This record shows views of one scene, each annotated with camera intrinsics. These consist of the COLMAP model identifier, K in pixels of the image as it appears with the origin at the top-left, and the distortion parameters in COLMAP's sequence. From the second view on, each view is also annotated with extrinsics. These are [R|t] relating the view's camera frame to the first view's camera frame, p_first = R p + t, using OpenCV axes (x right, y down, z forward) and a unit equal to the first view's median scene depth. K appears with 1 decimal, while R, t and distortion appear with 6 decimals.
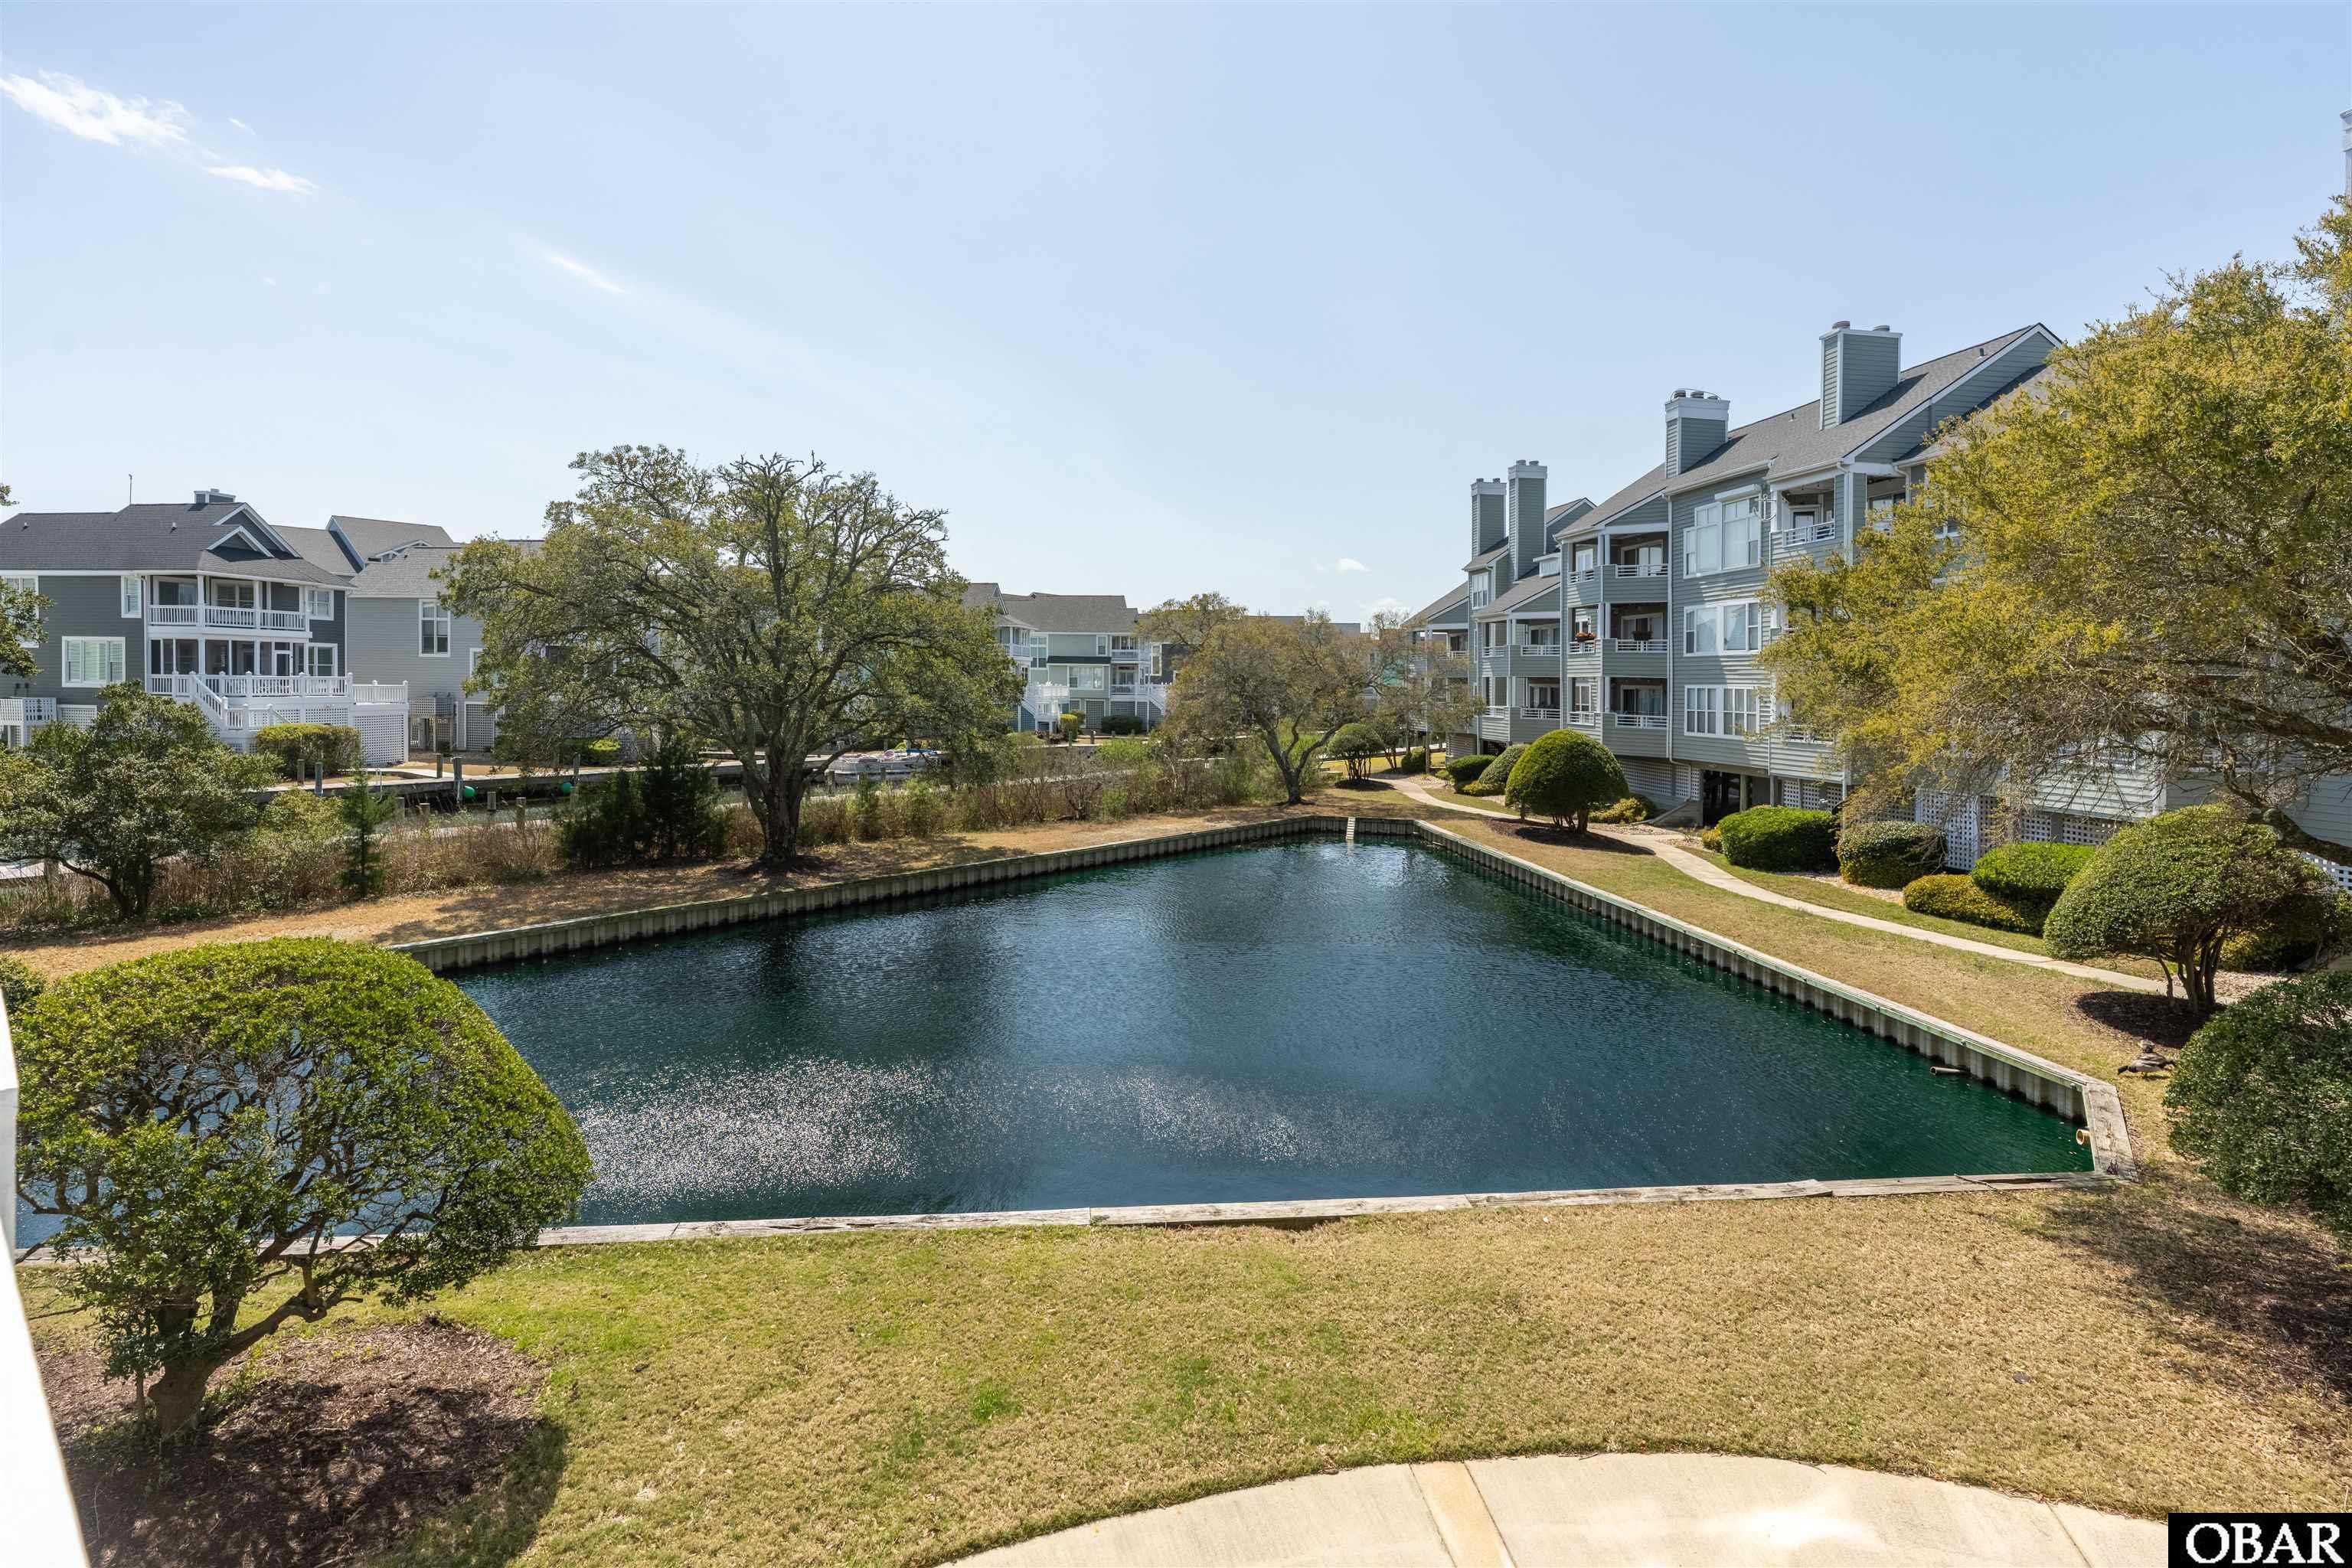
lens RADIAL K [[1086.0, 0, 1182.9], [0, 1086.0, 684.0], [0, 0, 1]] dist [-0.001174, 0.000085]
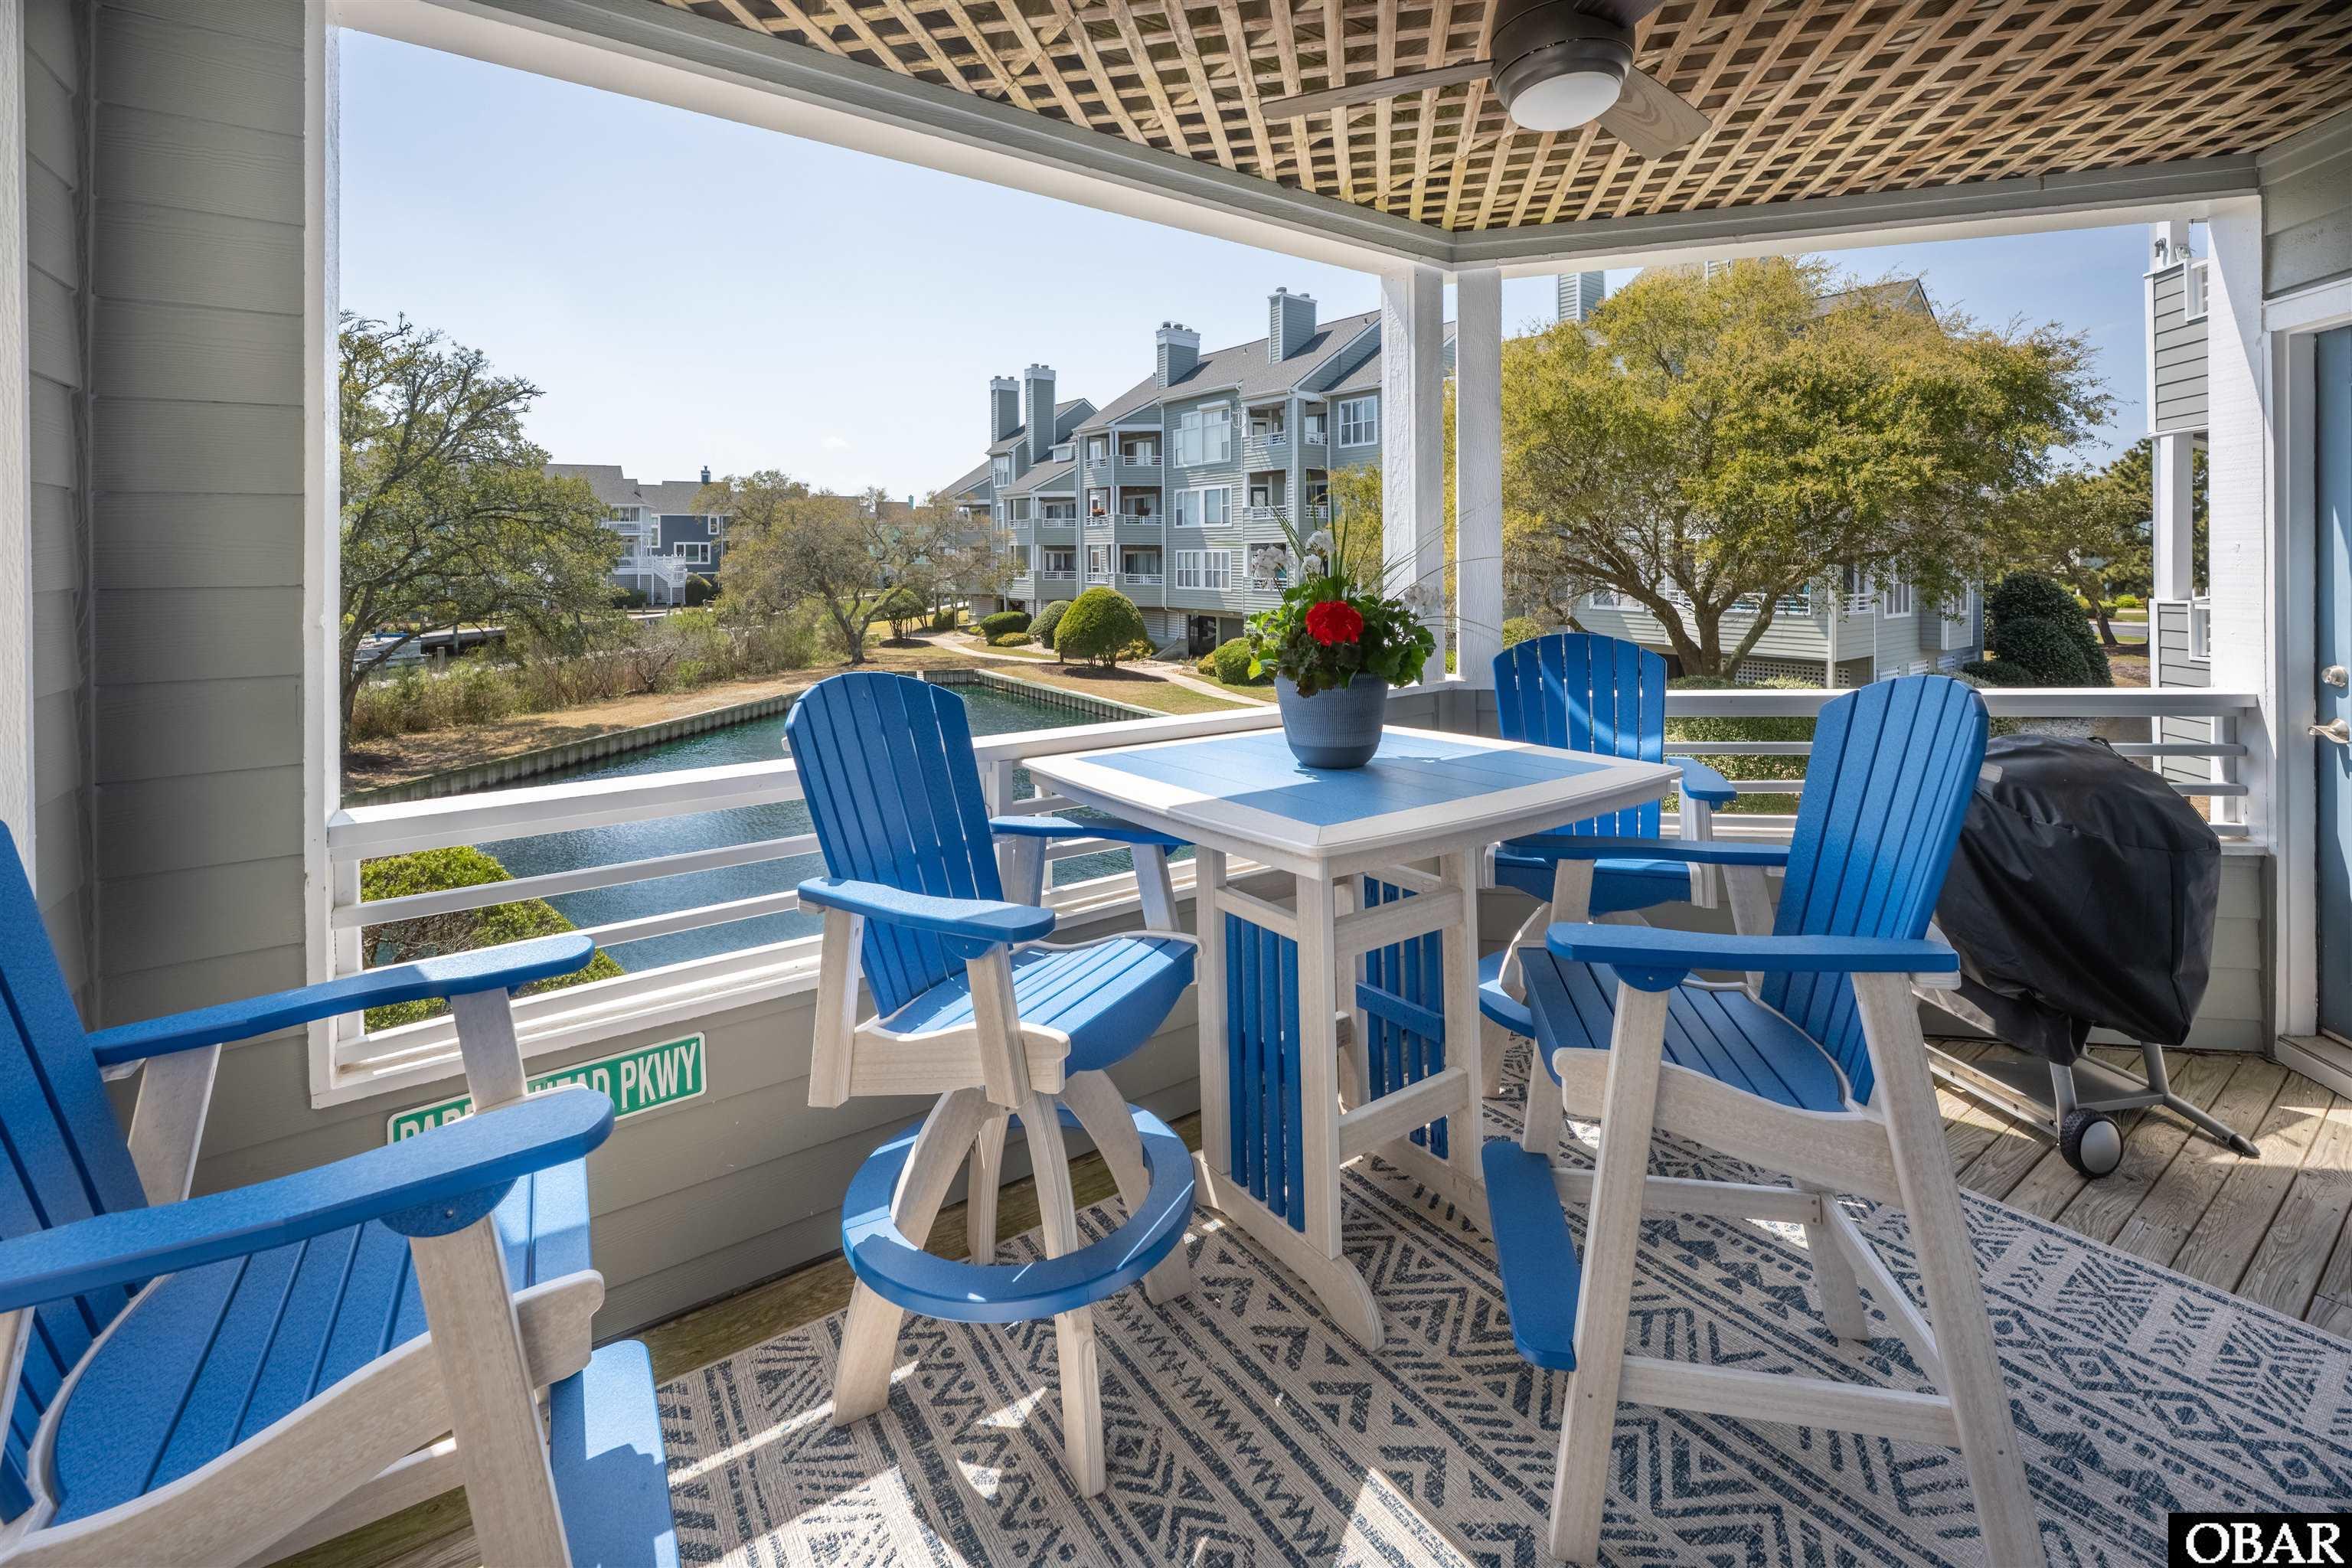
lens RADIAL K [[984.4, 0, 1176.4], [0, 984.4, 549.6], [0, 0, 1]] dist [-0.001583, 0.000007]
pose [[0.876055, -0.013637, 0.482019, -0.102555], [0.014310, 0.999895, 0.002280, -0.002363], [-0.482000, 0.004900, 0.876158, -0.031184]]
